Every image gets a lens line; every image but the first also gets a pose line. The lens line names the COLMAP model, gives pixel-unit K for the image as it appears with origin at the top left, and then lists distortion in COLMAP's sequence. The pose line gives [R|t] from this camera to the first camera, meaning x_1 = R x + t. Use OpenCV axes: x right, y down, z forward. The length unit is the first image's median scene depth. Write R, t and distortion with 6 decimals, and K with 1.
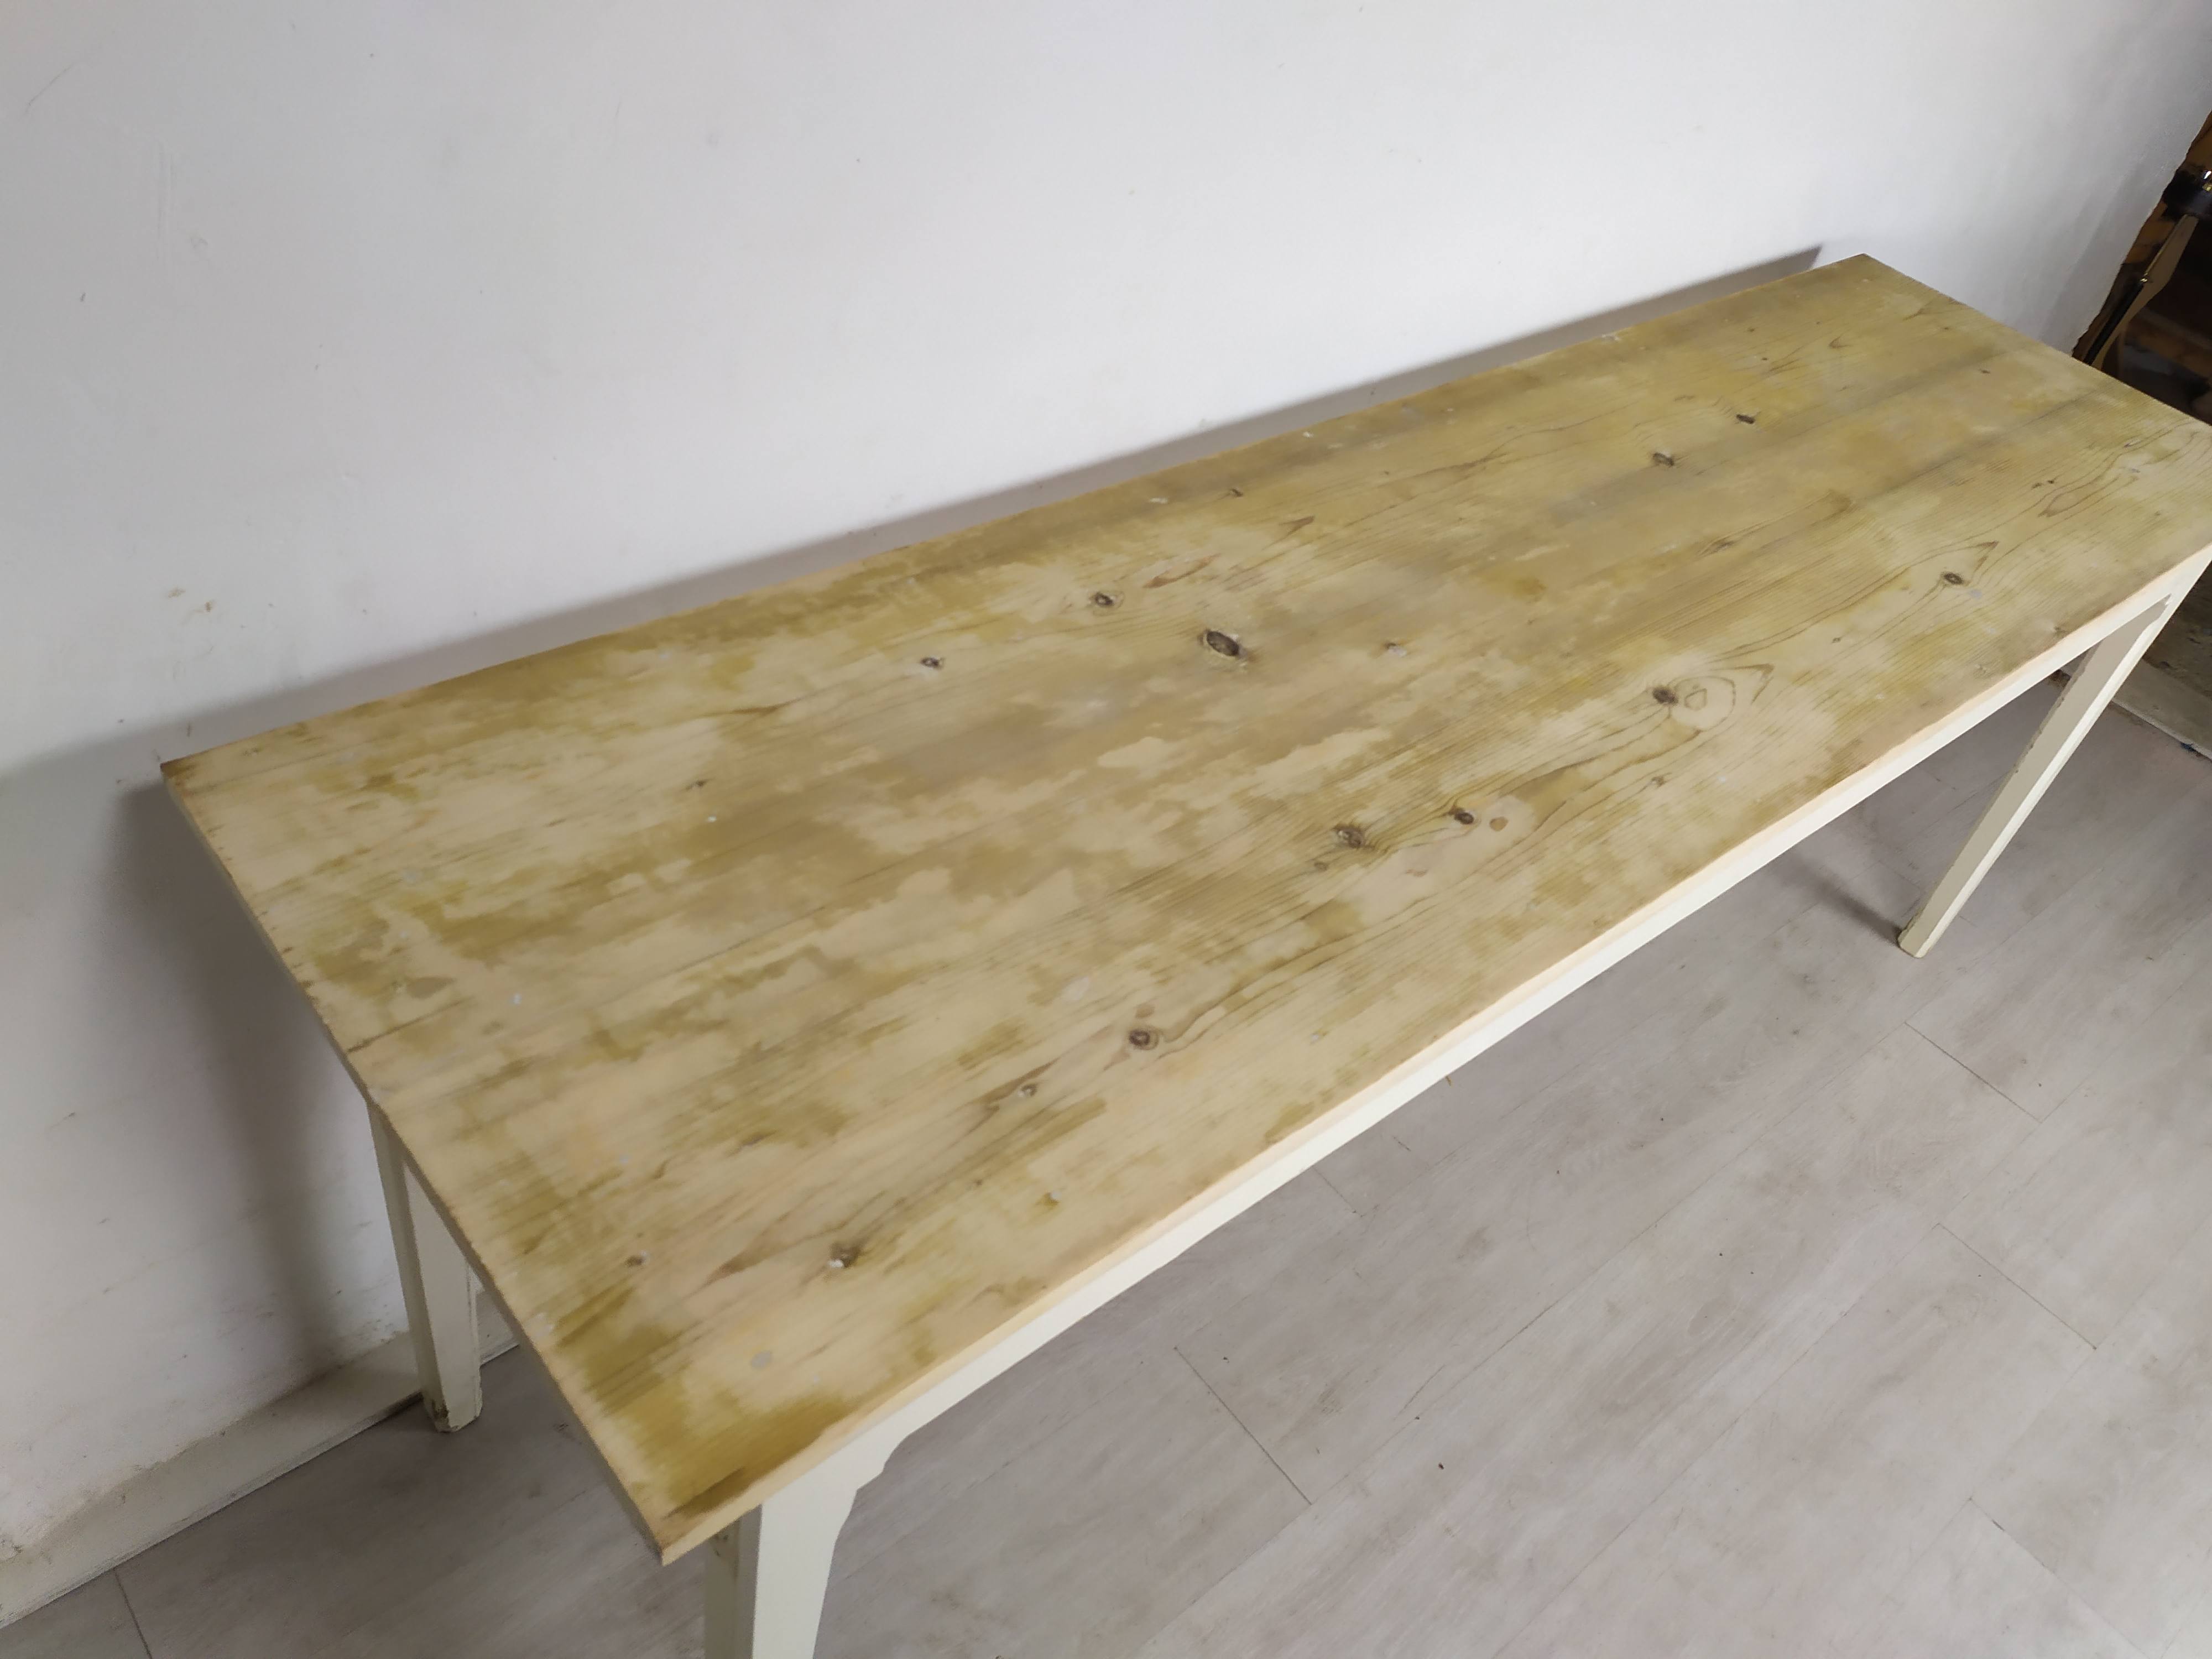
lens RADIAL K [[1697.1, 0, 1118.0], [0, 1697.1, 800.7], [0, 0, 1]] dist [0.070971, -0.079291]
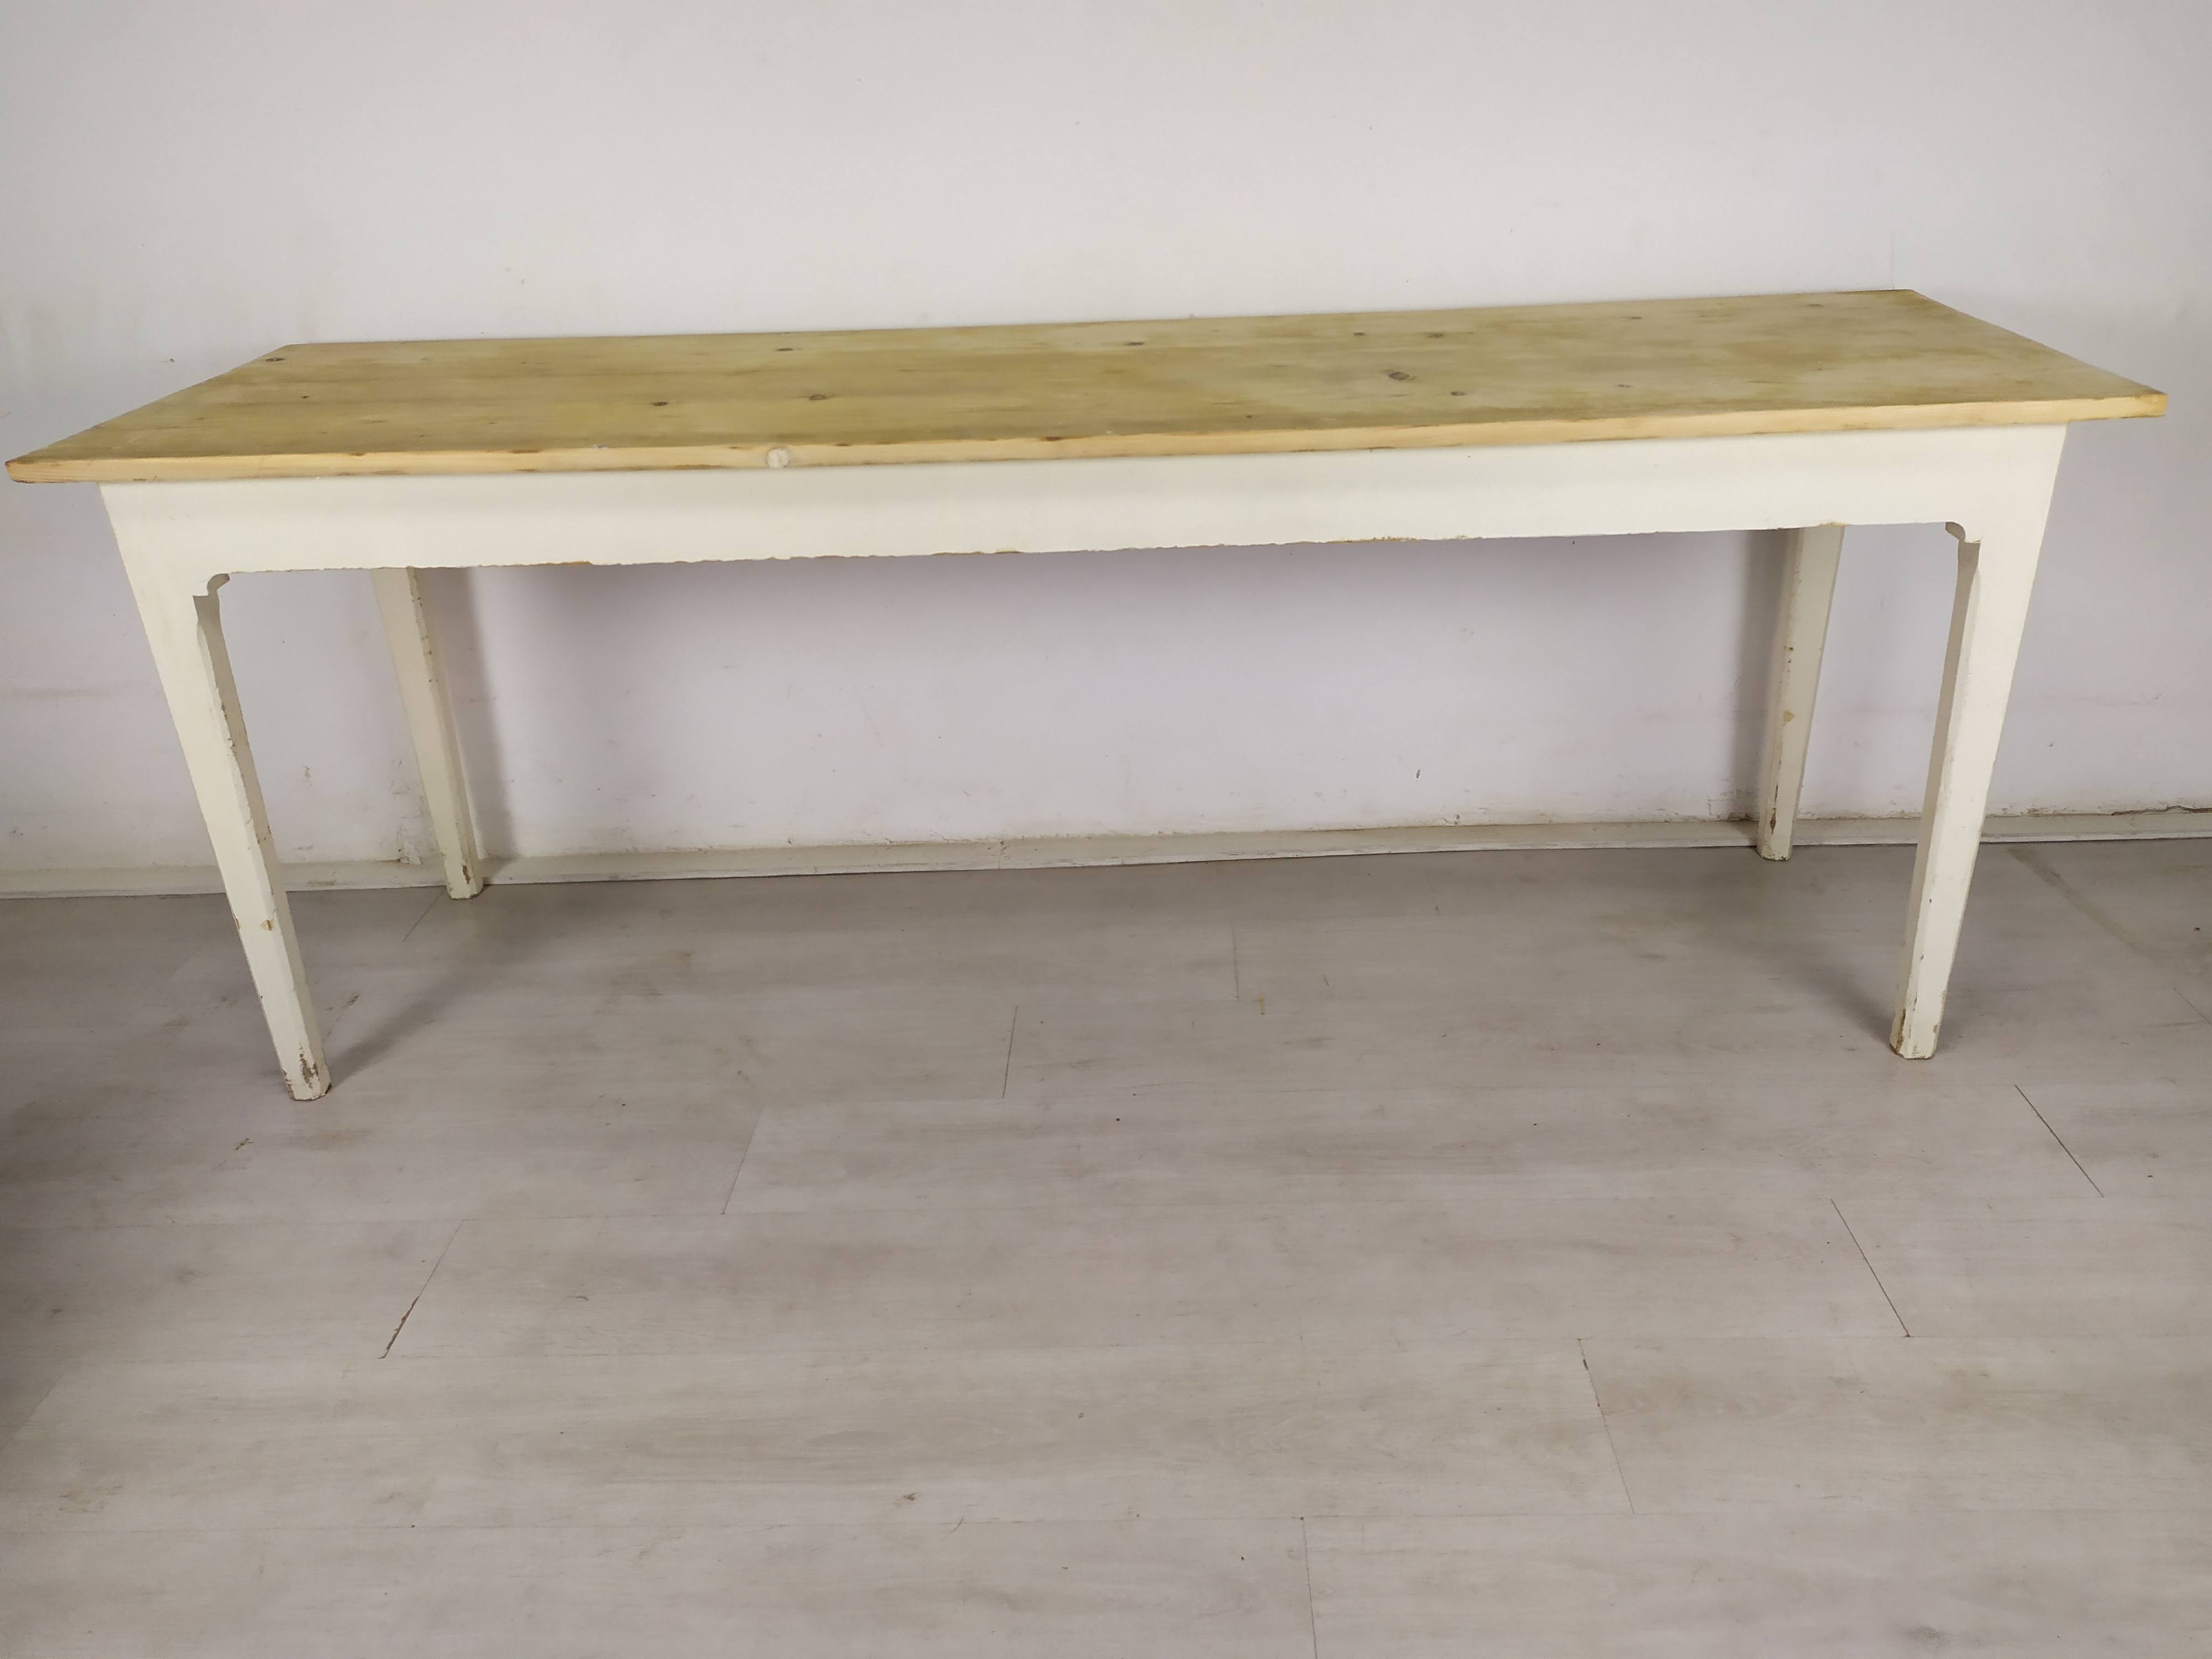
lens RADIAL K [[1696.0, 0, 1121.8], [0, 1696.0, 820.2], [0, 0, 1]] dist [0.061351, -0.064781]
pose [[0.729273, 0.111087, -0.675145, 1.460006], [-0.315994, 0.929882, -0.188327, 0.646226], [0.606885, 0.350684, 0.713241, 0.182515]]
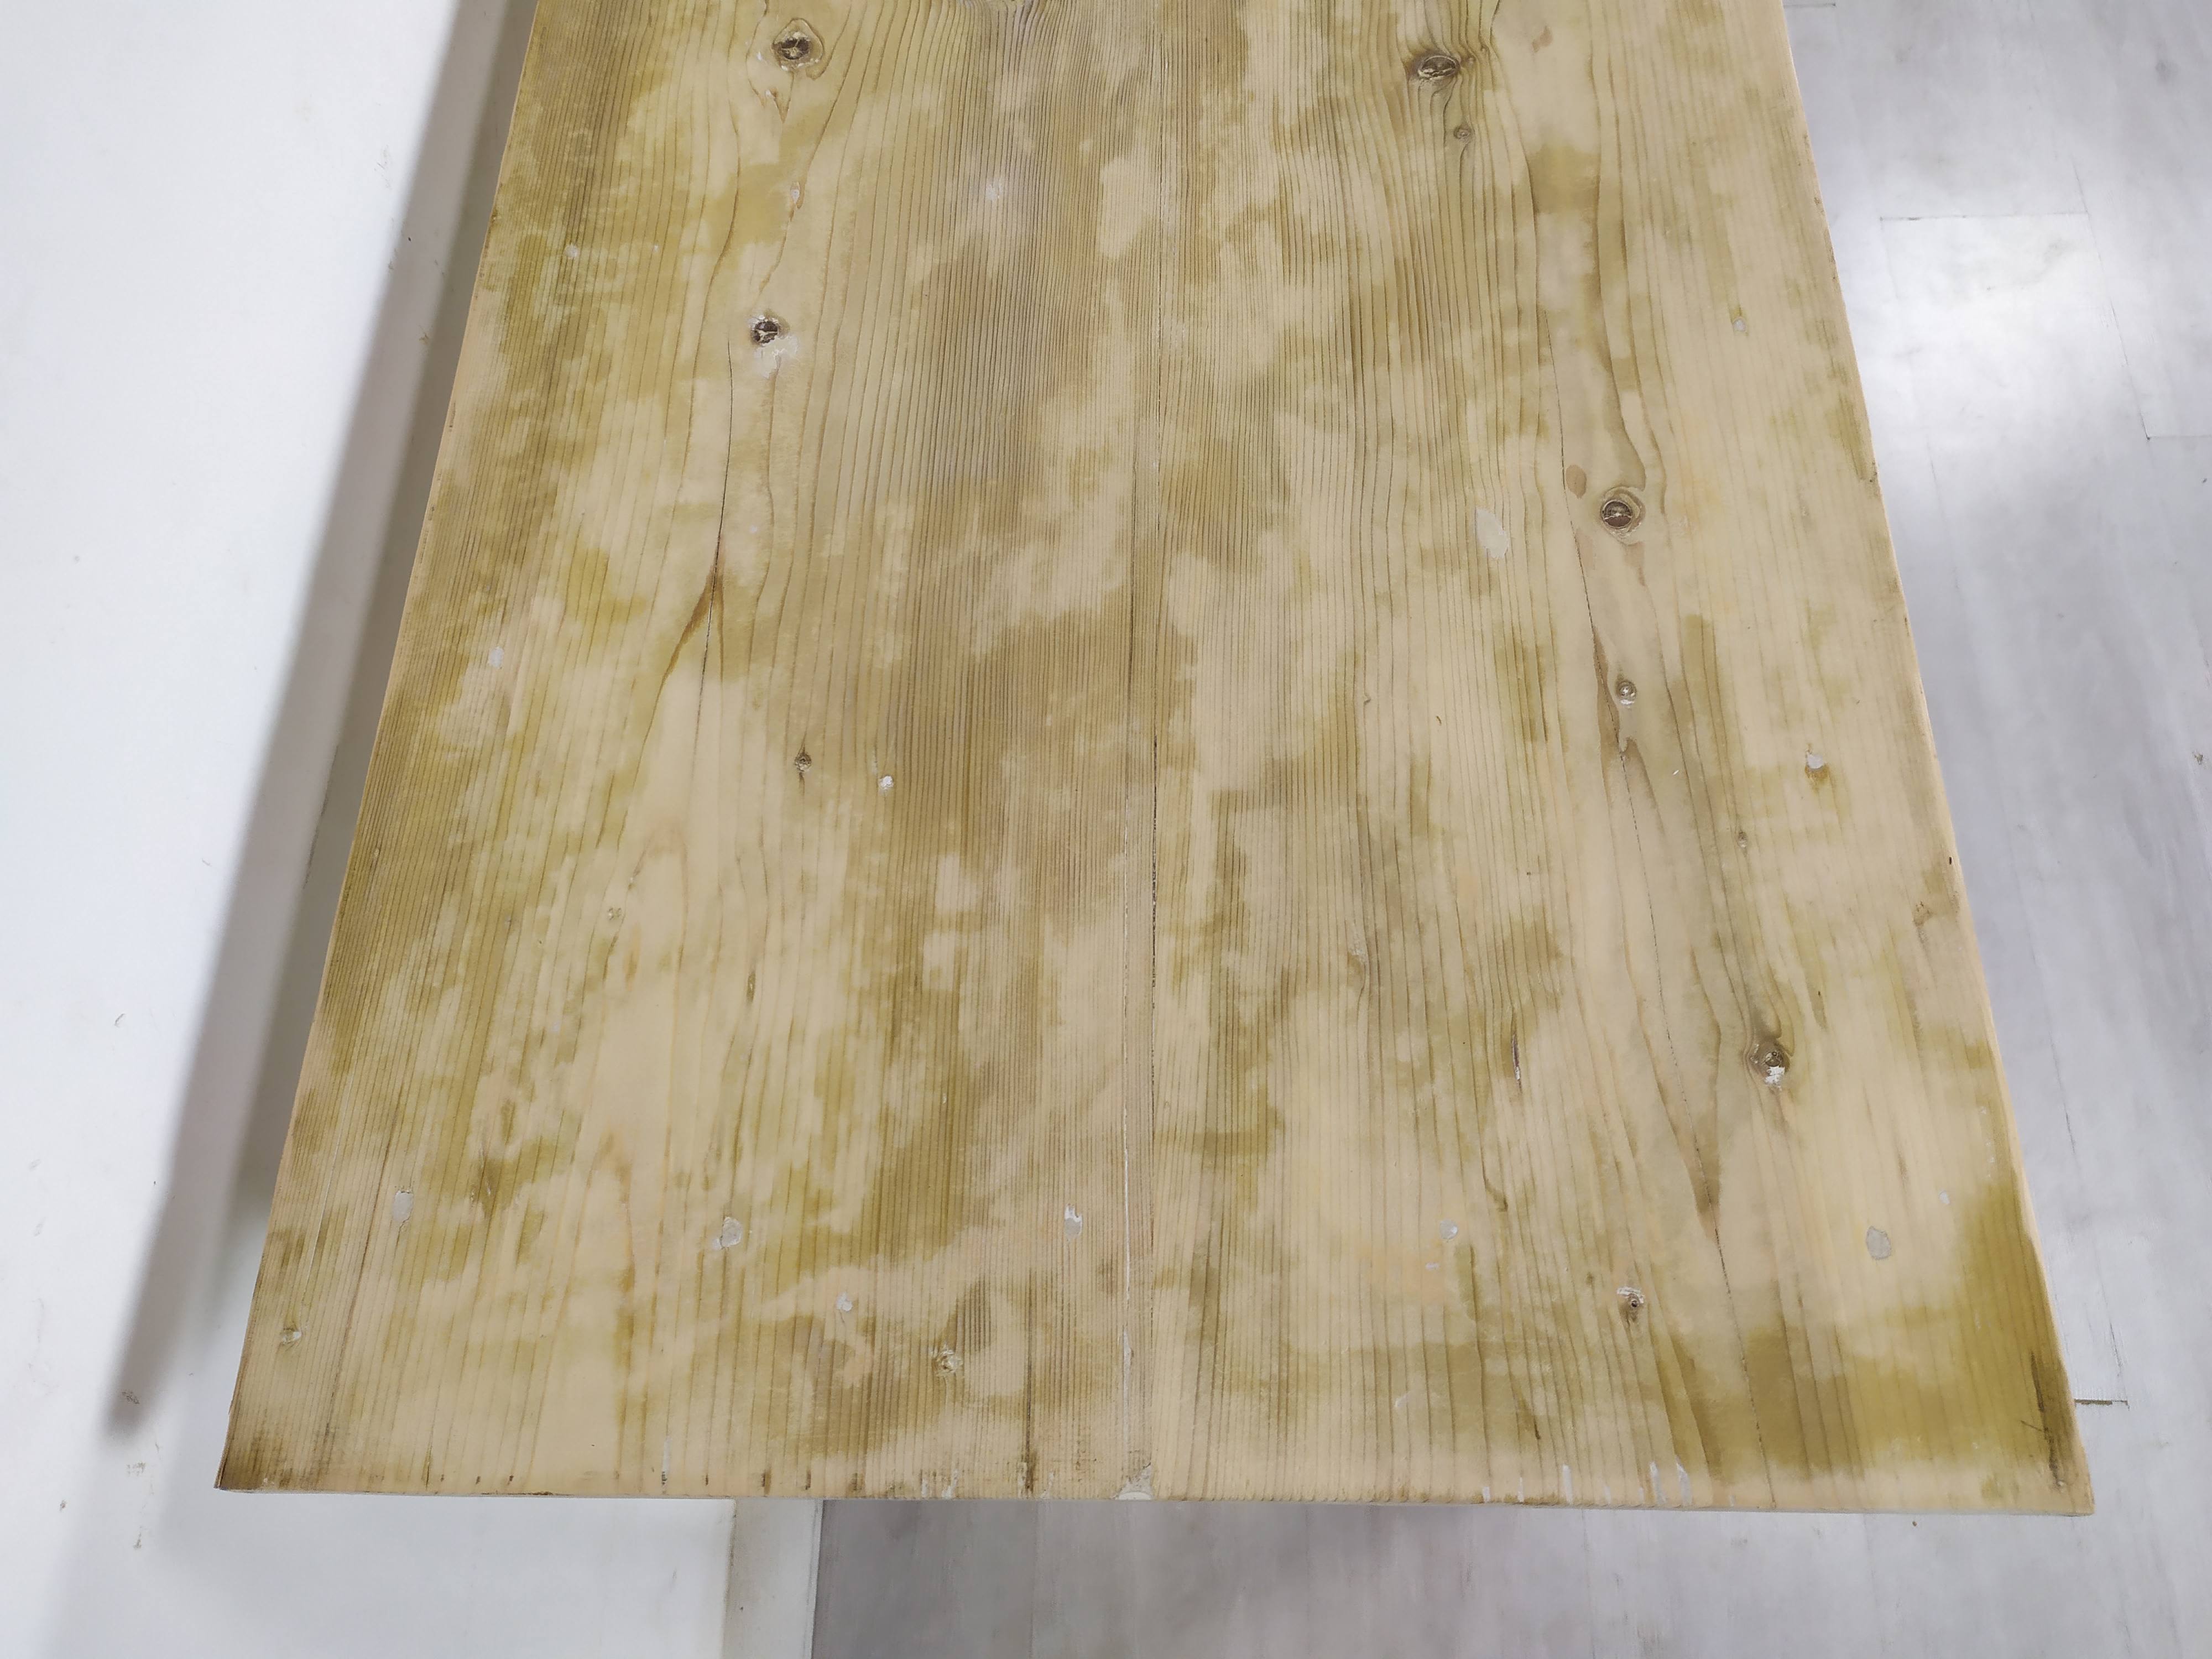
lens RADIAL K [[1653.6, 0, 1106.2], [0, 1653.6, 887.9], [0, 0, 1]] dist [0.029500, 0.001266]
pose [[0.643380, -0.758185, 0.105909, -0.279400], [0.617912, 0.595982, 0.512825, -0.218489], [-0.451936, -0.264499, 0.851935, 0.462074]]
